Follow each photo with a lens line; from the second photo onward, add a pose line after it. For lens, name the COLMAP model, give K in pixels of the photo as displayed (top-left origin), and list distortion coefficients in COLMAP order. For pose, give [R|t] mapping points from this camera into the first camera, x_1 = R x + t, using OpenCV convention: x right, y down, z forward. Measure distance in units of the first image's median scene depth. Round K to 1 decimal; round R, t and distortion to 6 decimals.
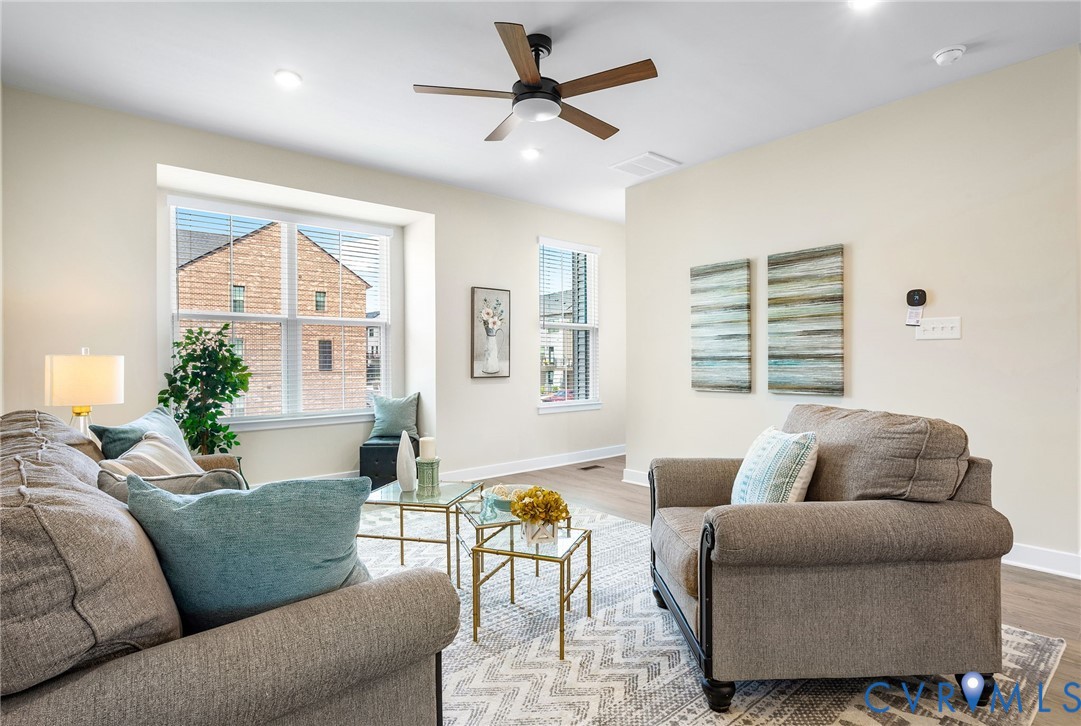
lens RADIAL K [[548.1, 0, 546.5], [0, 548.1, 369.7], [0, 0, 1]] dist [-0.020258, 0.000389]
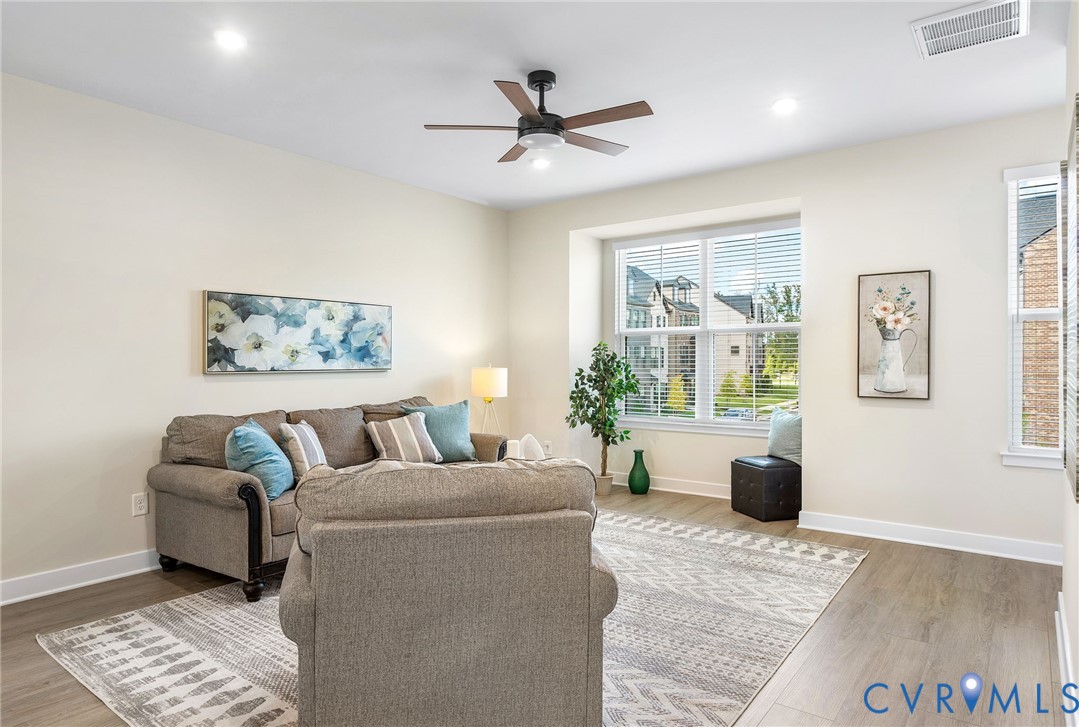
lens RADIAL K [[640.1, 0, 541.3], [0, 640.1, 362.5], [0, 0, 1]] dist [-0.049774, -0.000325]
pose [[0.205029, 0.005440, -0.978741, 0.681296], [-0.019786, 0.999803, 0.001412, -0.027660], [0.978556, 0.019076, 0.205097, 0.441552]]
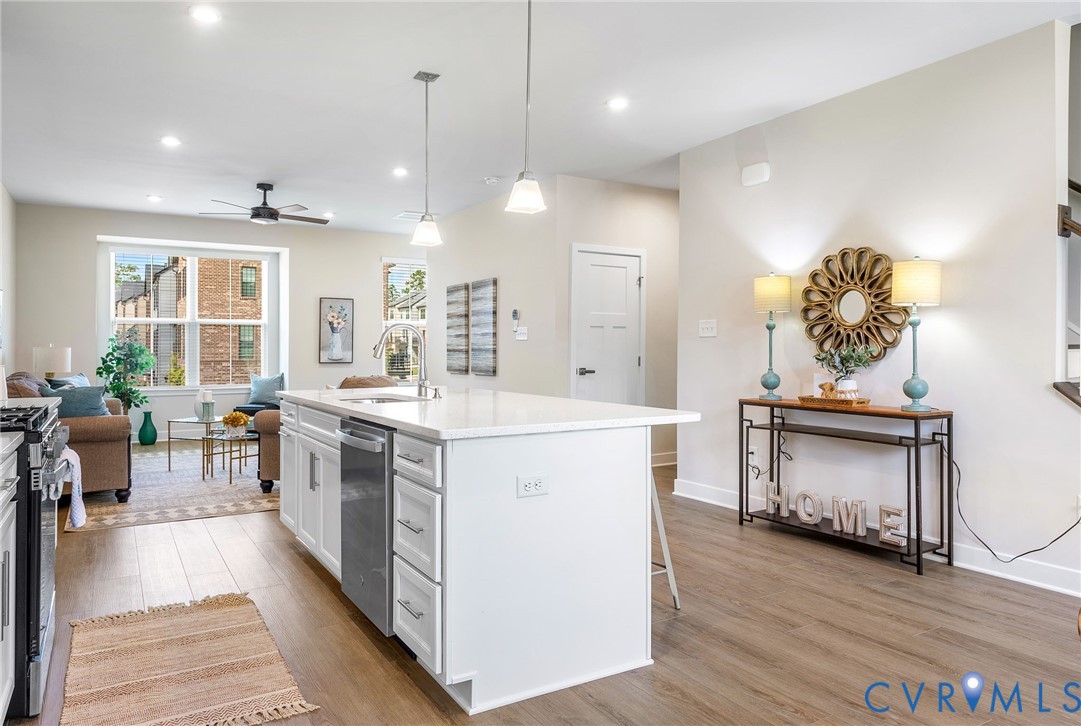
lens RADIAL K [[693.4, 0, 519.7], [0, 693.4, 343.0], [0, 0, 1]] dist [0.043329, 0.000919]
pose [[0.984850, 0.005316, -0.173326, 0.740908], [-0.009596, 0.999669, -0.023863, 0.001743], [0.173142, 0.025165, 0.984575, -0.720857]]
